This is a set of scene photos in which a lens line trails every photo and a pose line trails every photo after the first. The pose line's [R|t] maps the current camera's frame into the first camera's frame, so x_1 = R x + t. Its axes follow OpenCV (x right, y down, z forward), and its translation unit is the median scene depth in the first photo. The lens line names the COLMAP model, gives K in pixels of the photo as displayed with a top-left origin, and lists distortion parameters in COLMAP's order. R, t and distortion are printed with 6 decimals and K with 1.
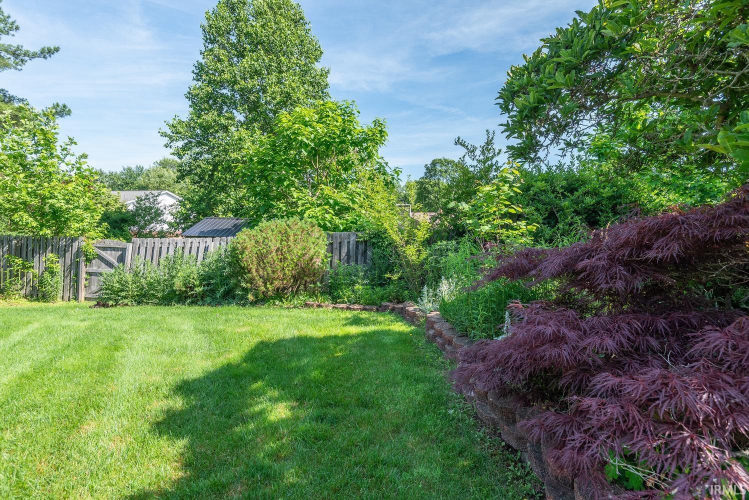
lens RADIAL K [[373.5, 0, 374.4], [0, 373.5, 248.4], [0, 0, 1]] dist [-0.003649, -0.000143]
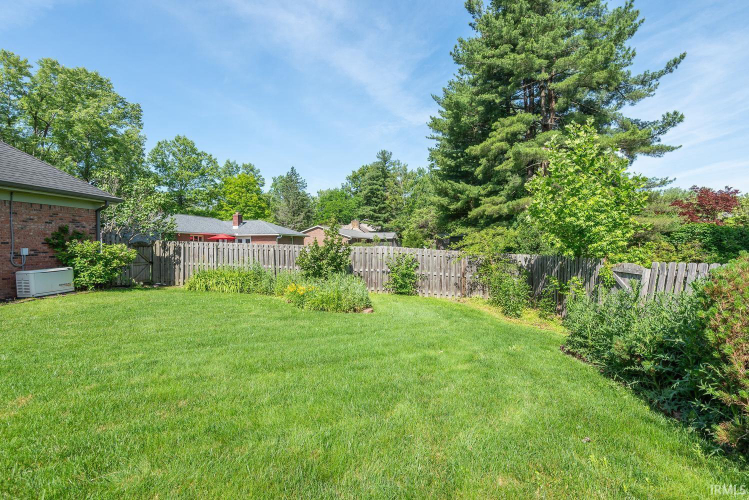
lens RADIAL K [[373.5, 0, 374.5], [0, 373.5, 249.7], [0, 0, 1]] dist [-0.003649, -0.000143]
pose [[0.086346, -0.012184, -0.996191, -0.001005], [-0.039708, 0.999089, -0.015662, -0.018096], [0.995474, 0.040909, 0.085784, 0.421629]]
